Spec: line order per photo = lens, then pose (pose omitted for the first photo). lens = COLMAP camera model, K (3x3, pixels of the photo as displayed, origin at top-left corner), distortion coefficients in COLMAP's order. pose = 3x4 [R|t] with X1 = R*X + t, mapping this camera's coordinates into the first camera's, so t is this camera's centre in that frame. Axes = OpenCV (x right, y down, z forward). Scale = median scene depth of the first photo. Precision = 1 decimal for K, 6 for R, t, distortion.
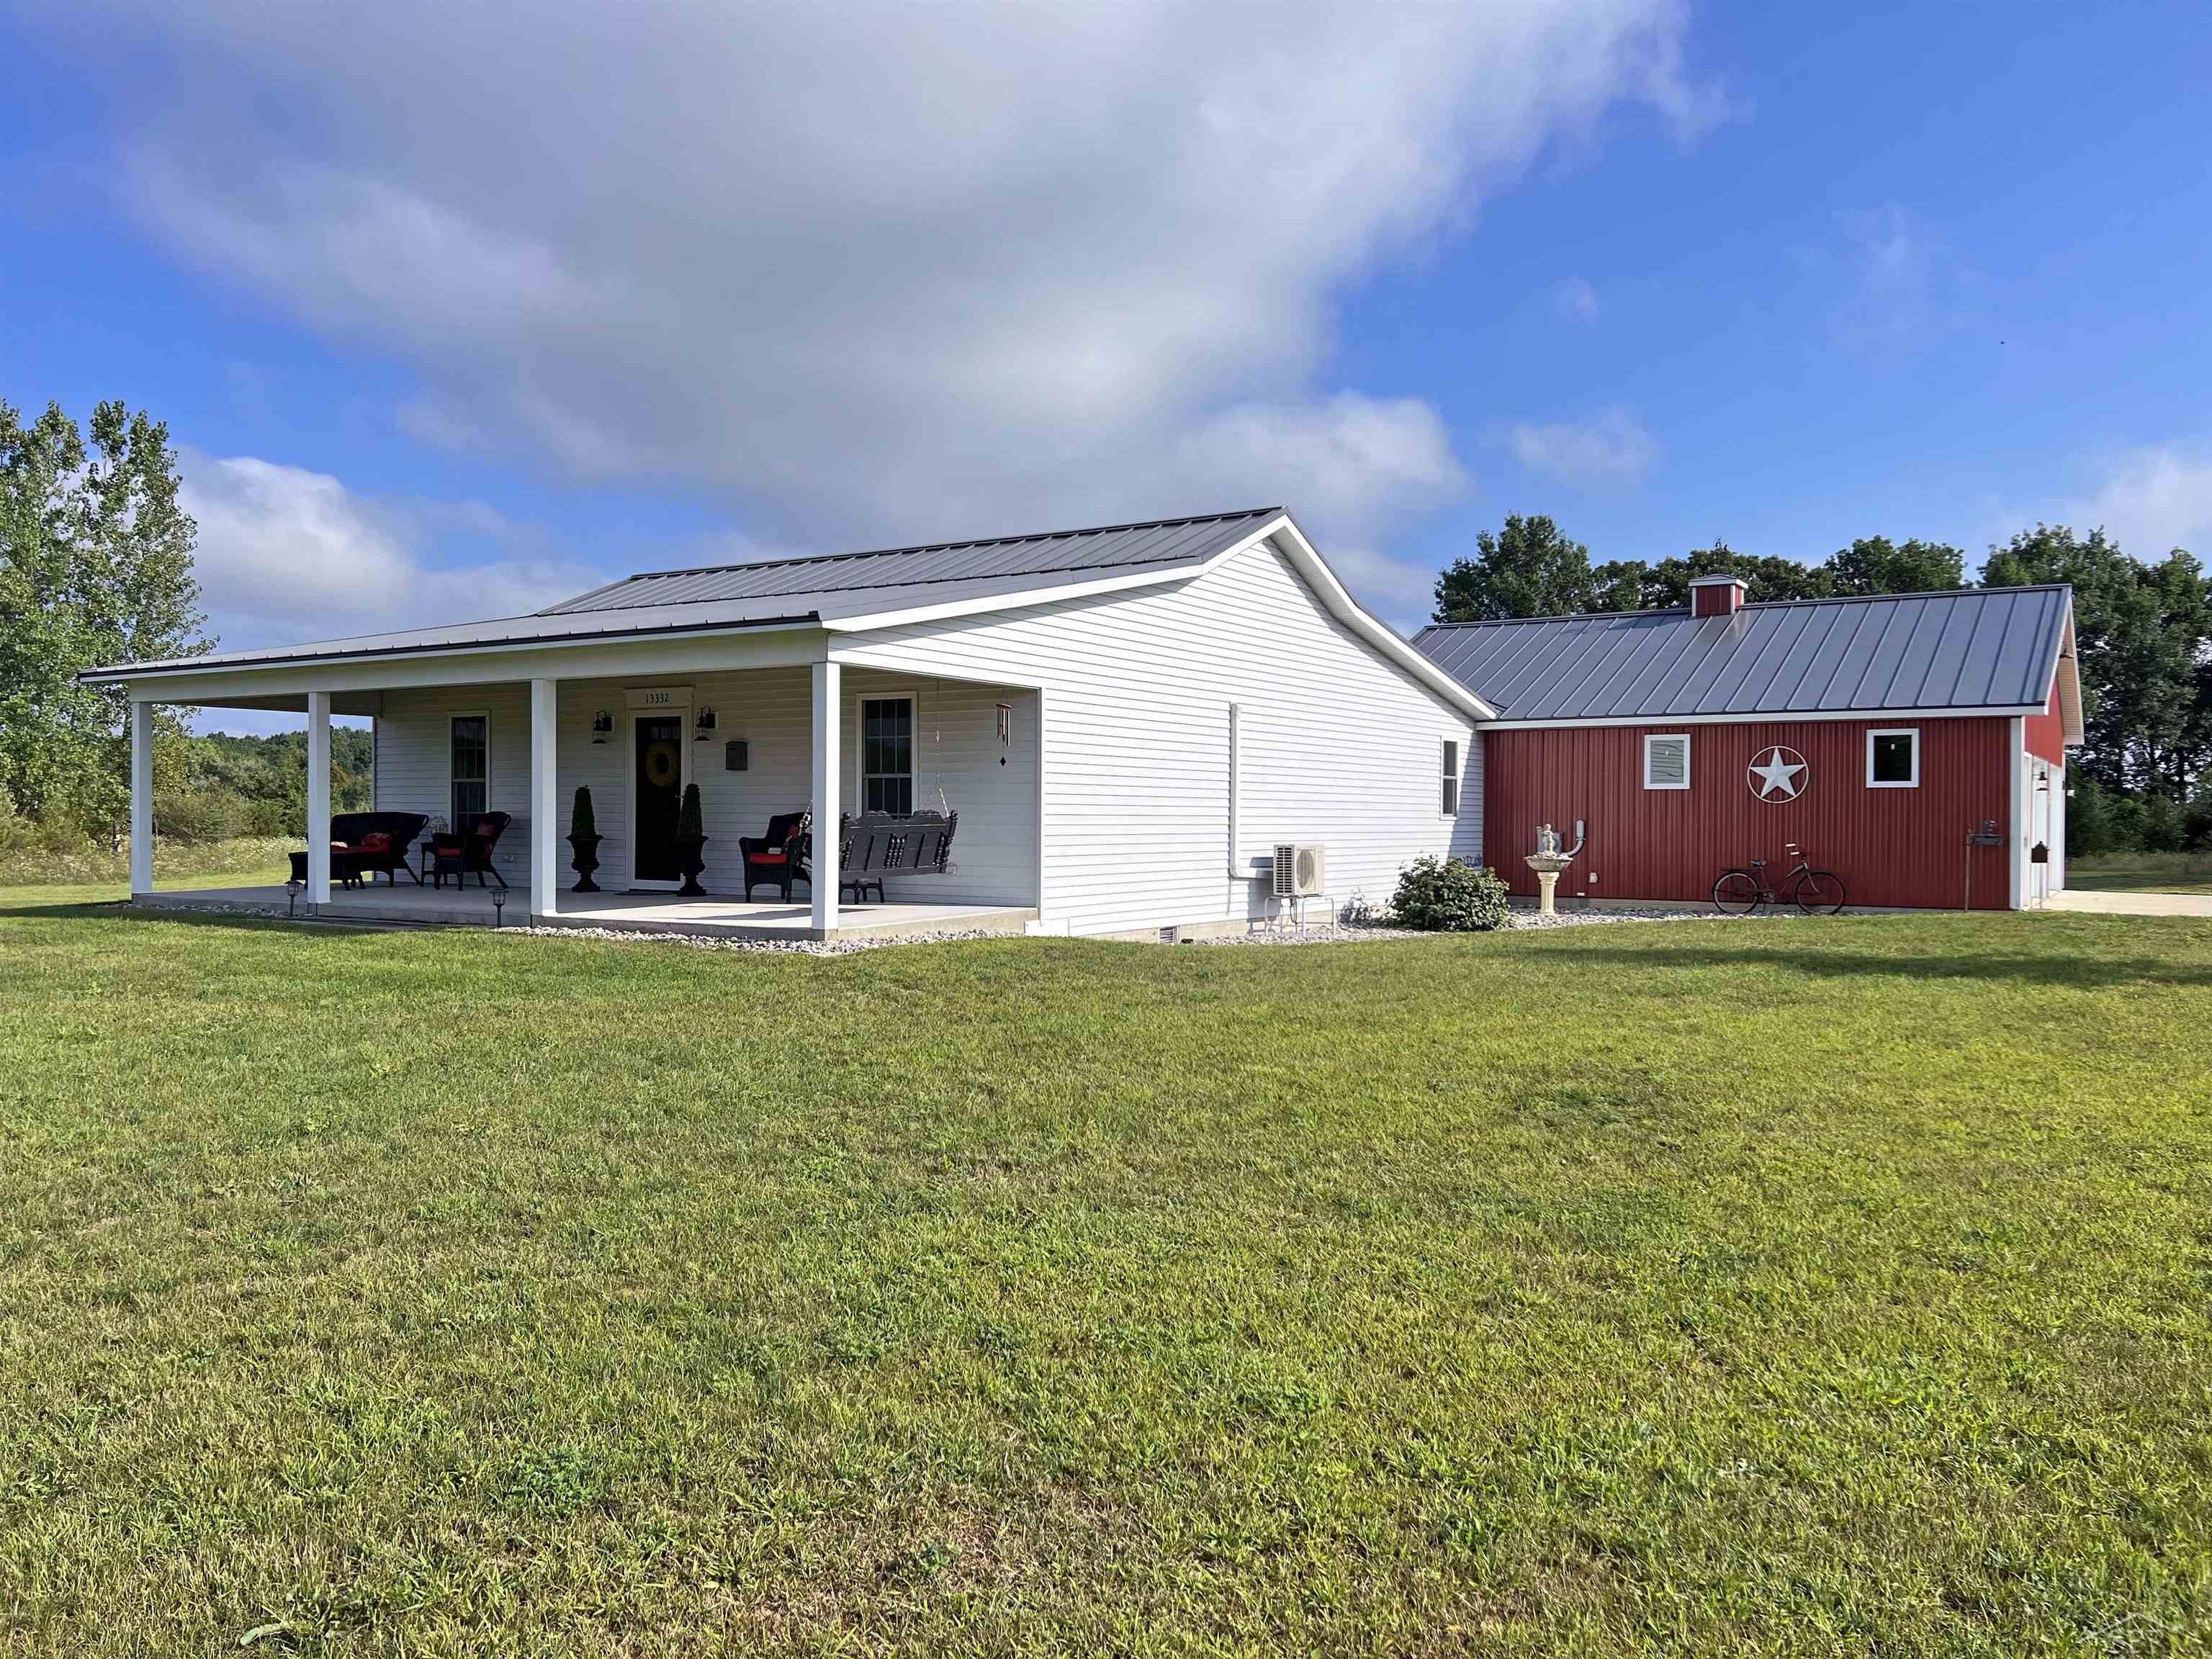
lens RADIAL K [[1653.1, 0, 1106.0], [0, 1653.1, 829.5], [0, 0, 1]] dist [-0.001748, -0.001704]
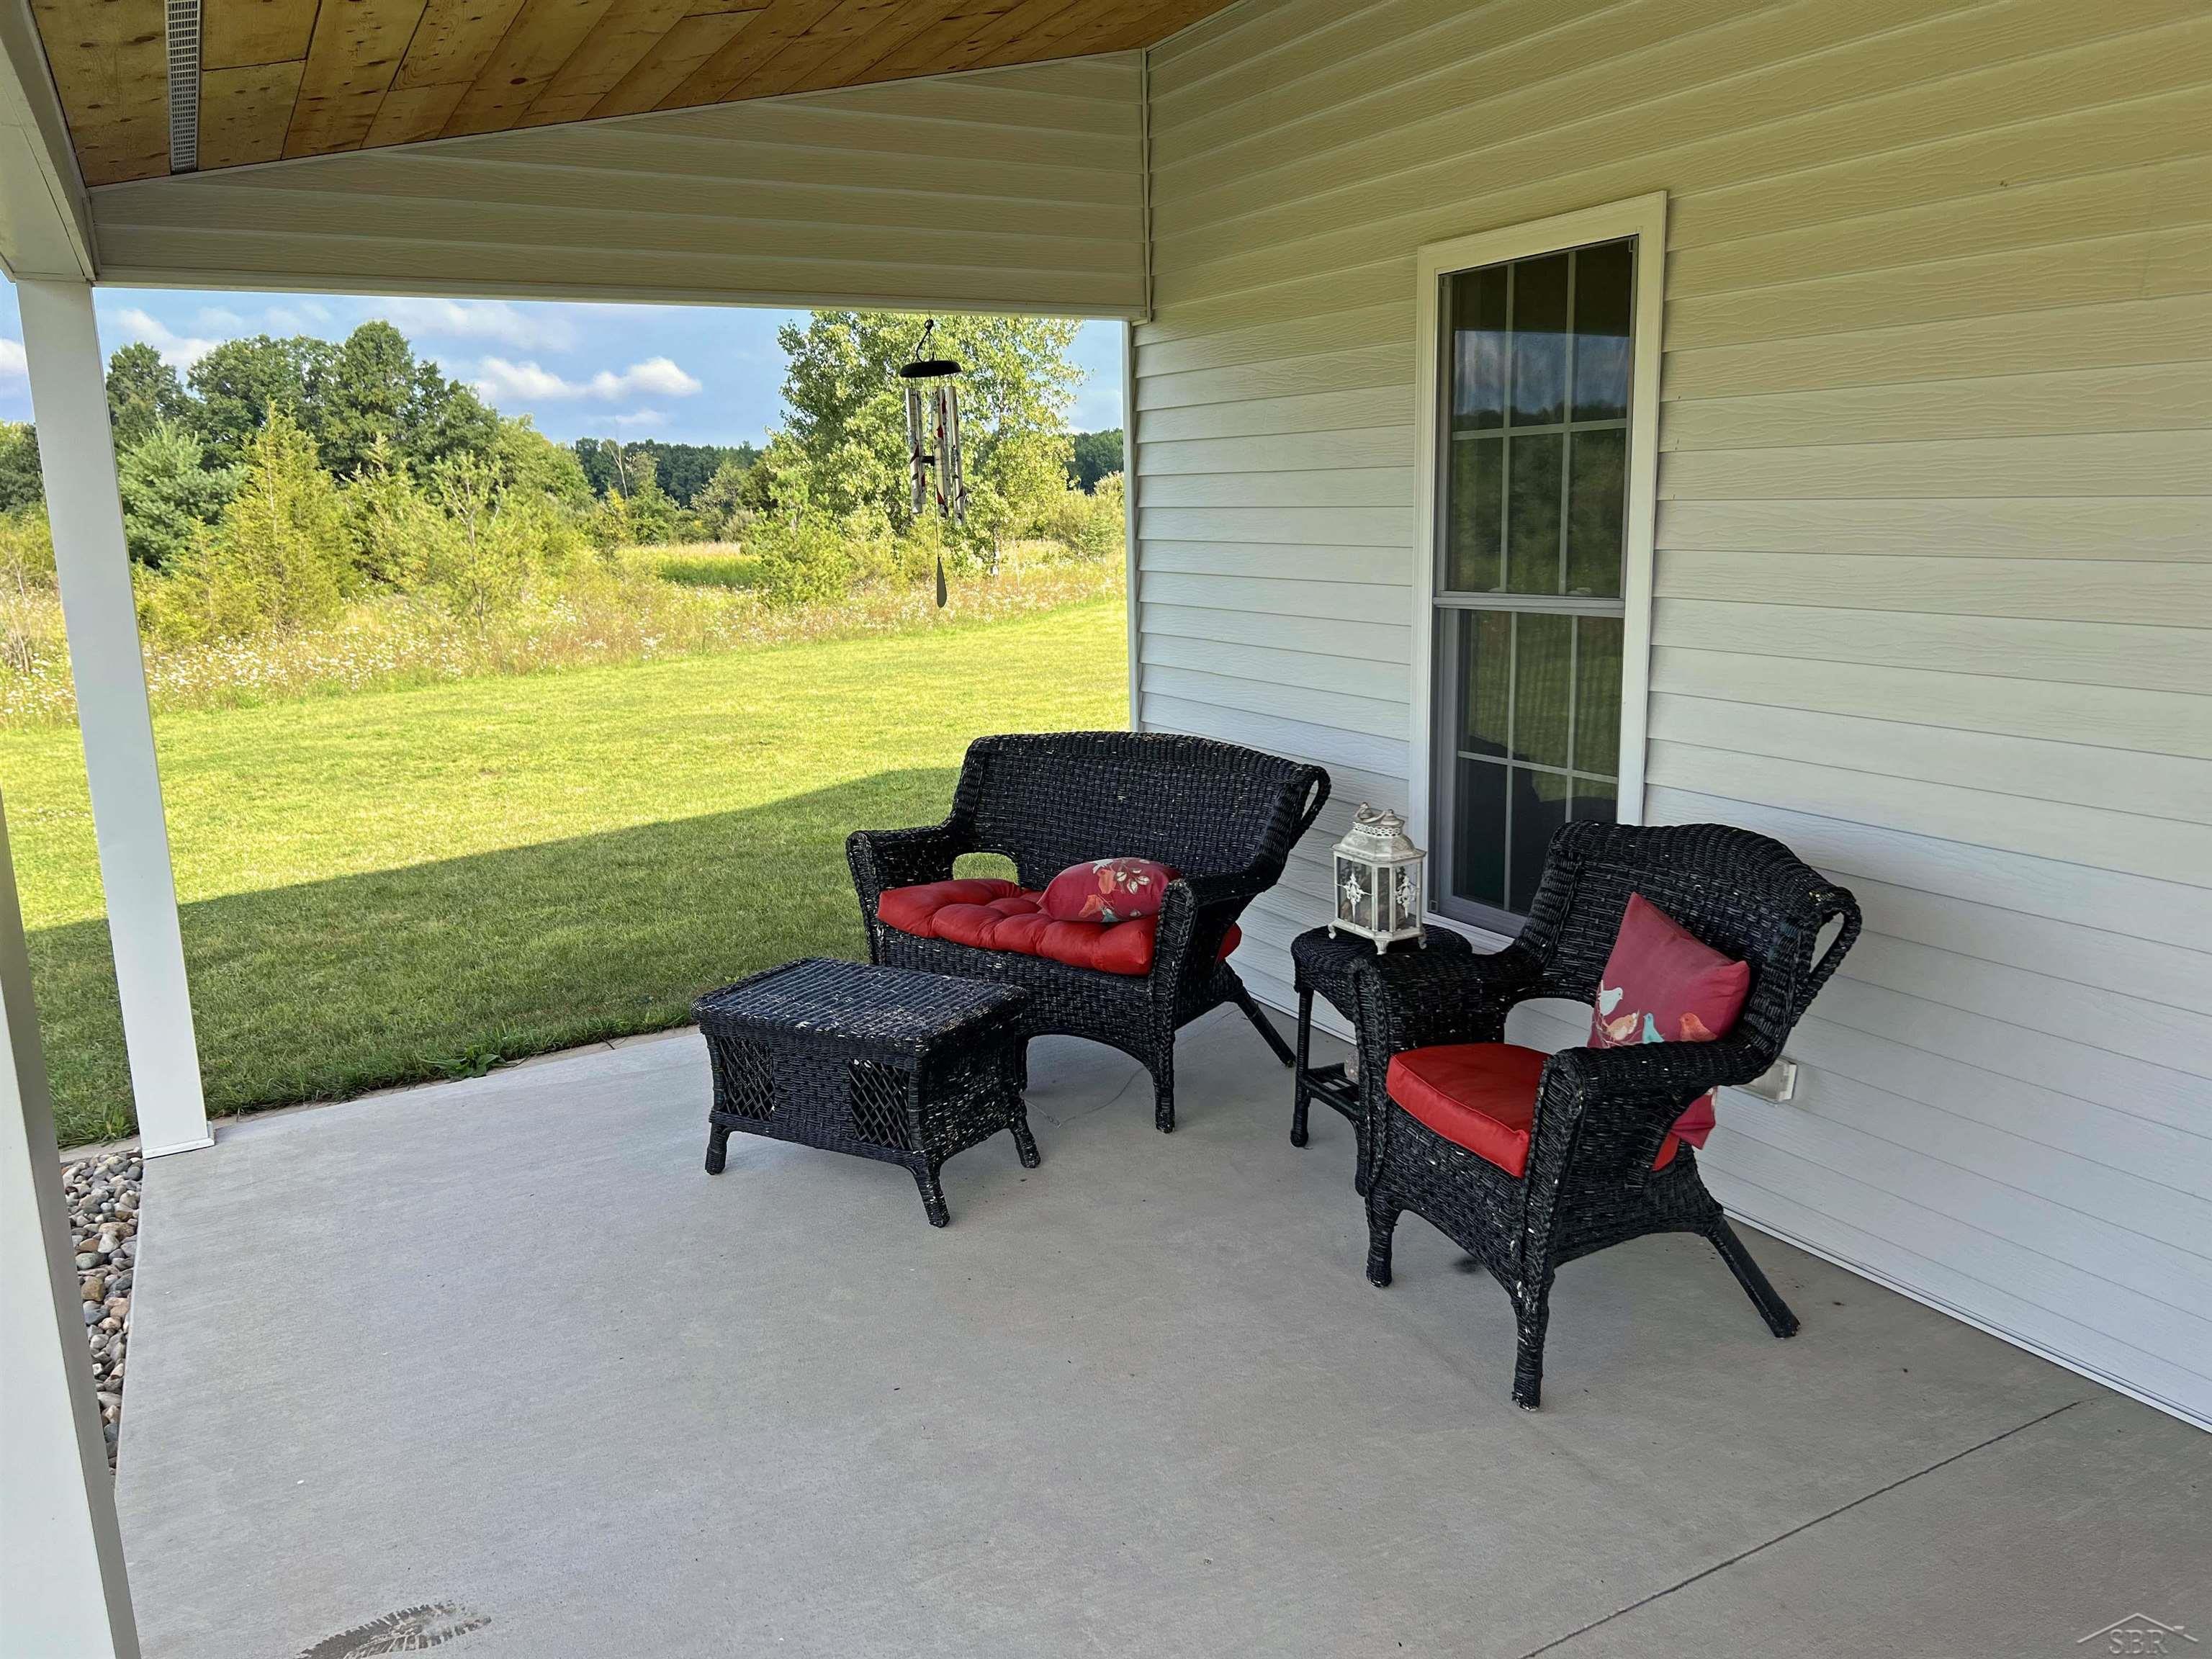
lens RADIAL K [[1653.1, 0, 1106.0], [0, 1653.1, 829.5], [0, 0, 1]] dist [-0.001748, -0.001704]
pose [[0.869317, 0.073905, -0.488699, -0.358316], [0.020916, 0.982371, 0.185769, -0.045078], [0.493813, -0.171714, 0.852446, 0.870086]]
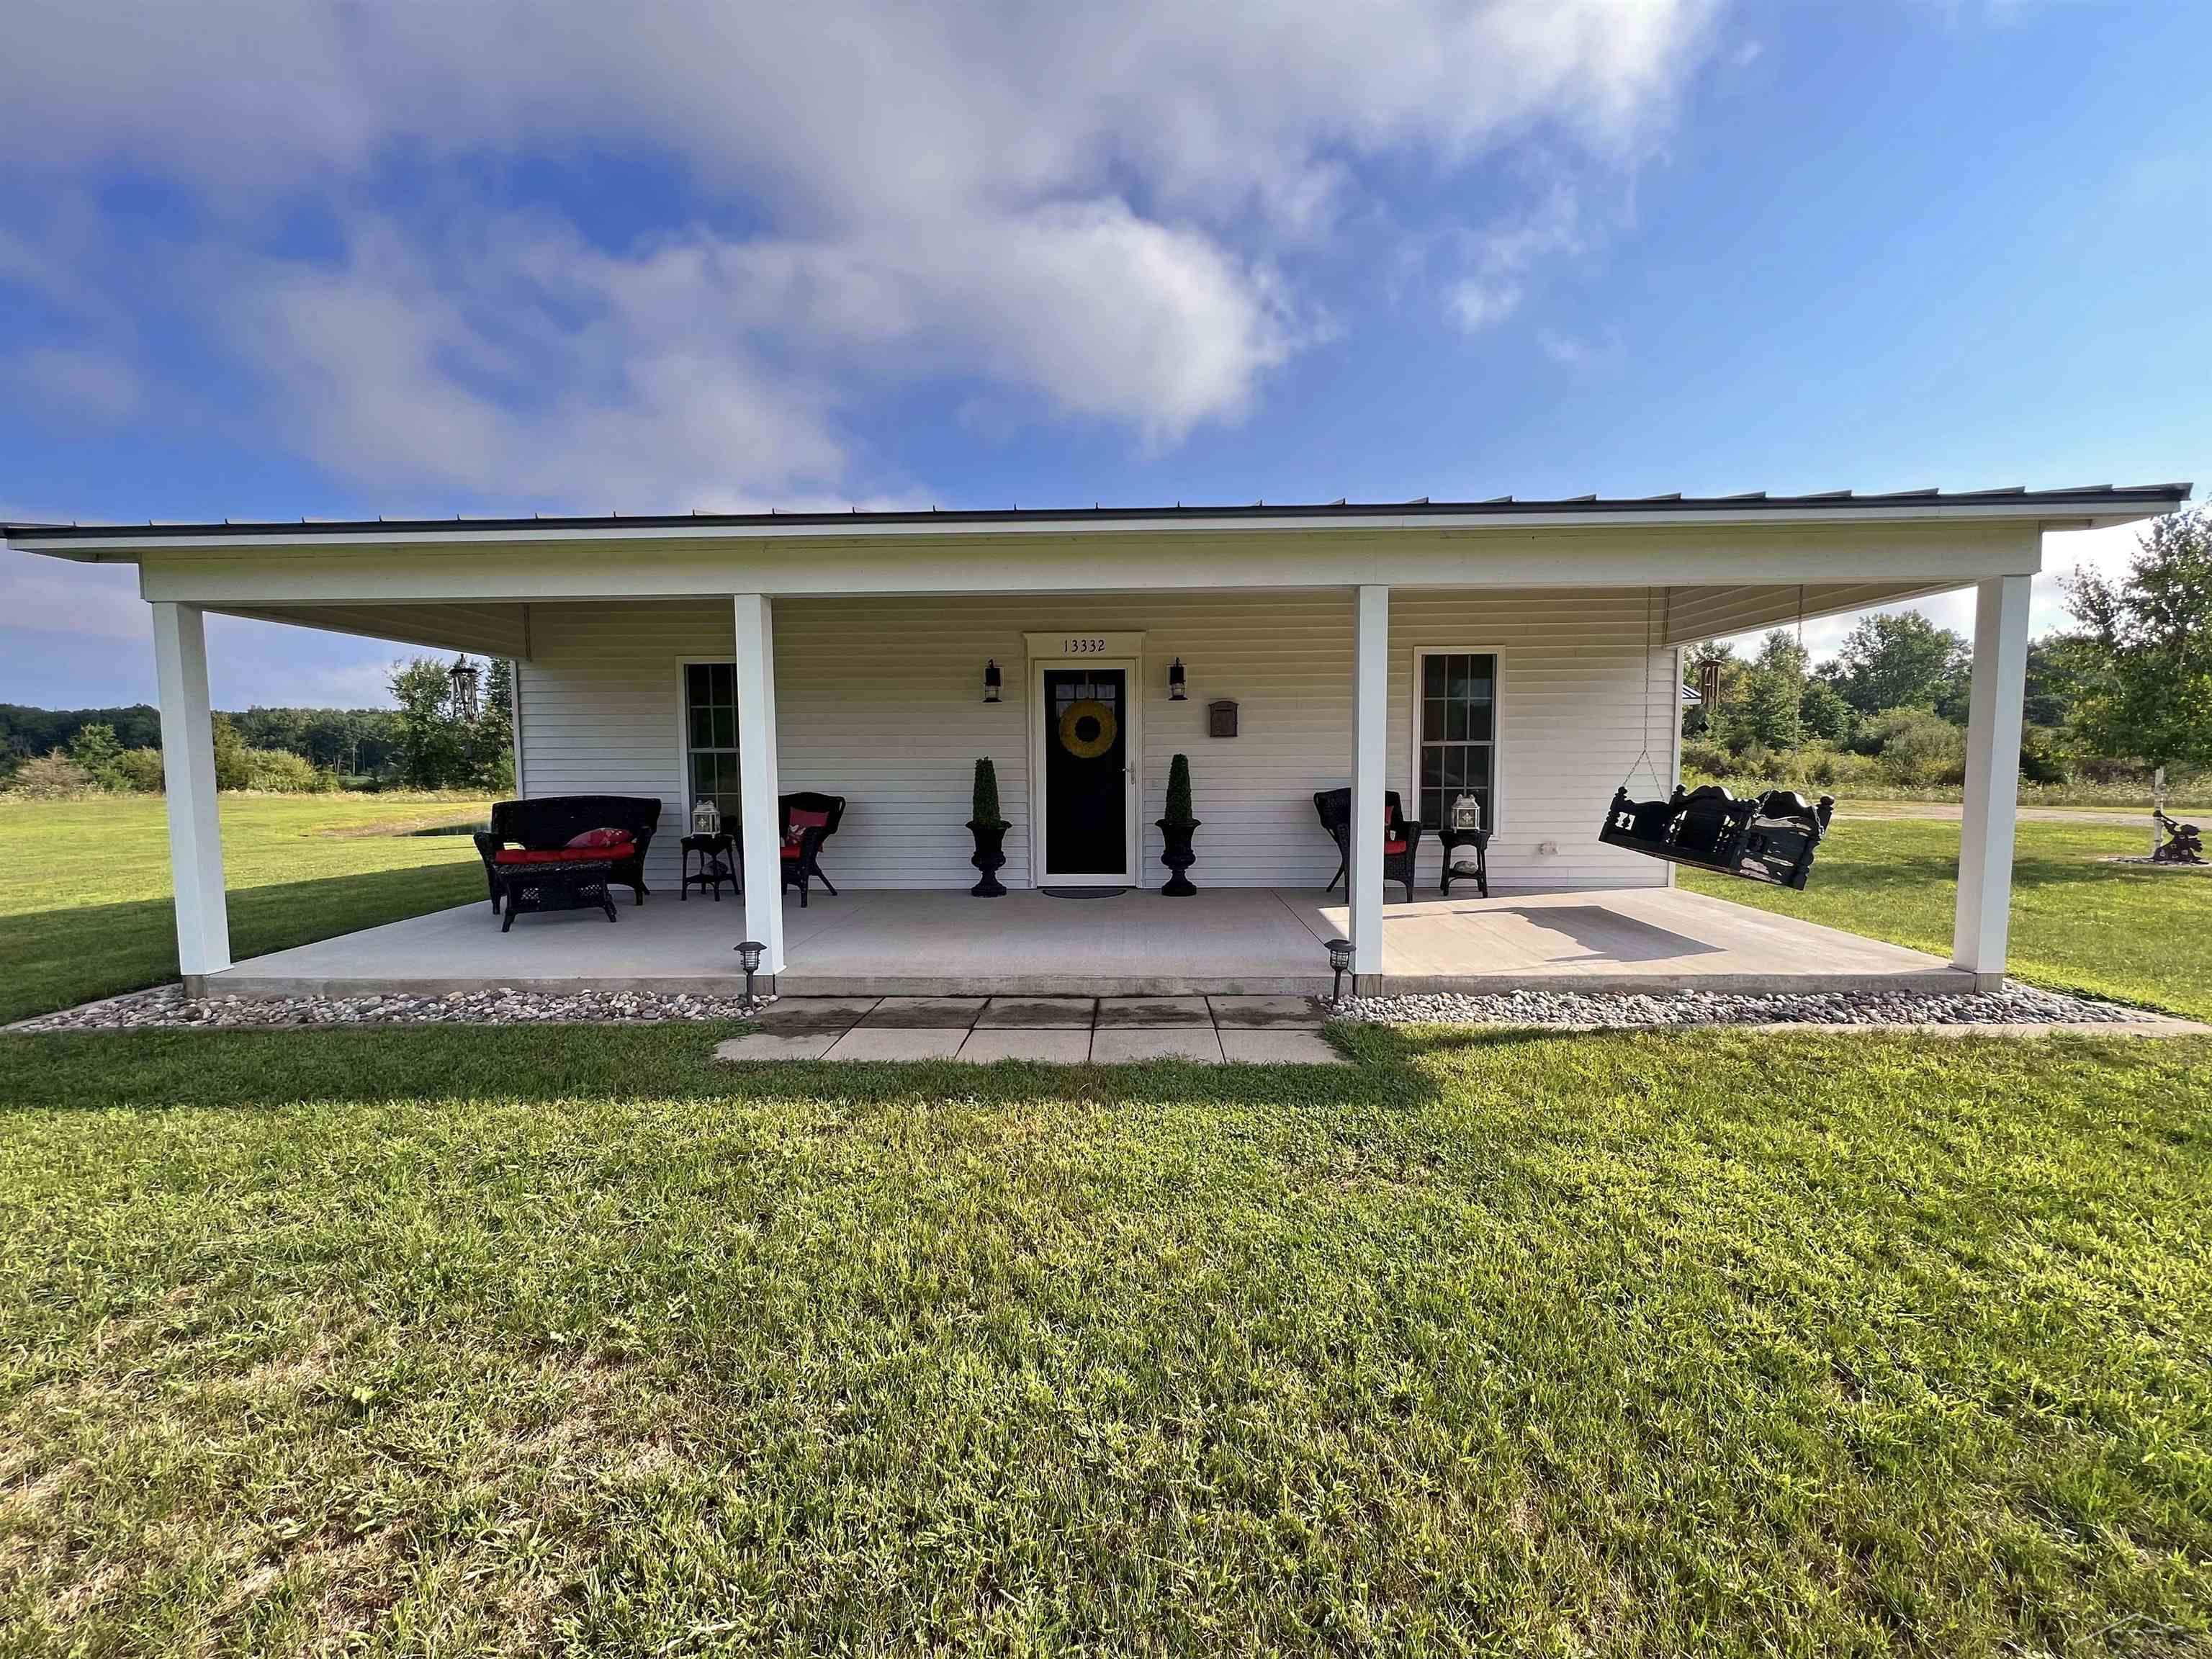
lens RADIAL K [[861.0, 0, 1106.0], [0, 861.0, 829.5], [0, 0, 1]] dist [-0.000025, 0.000078]
pose [[0.864139, -0.056456, 0.500076, -0.468210], [0.018169, 0.996540, 0.081109, -0.024379], [-0.502924, -0.061004, 0.862175, 0.623273]]
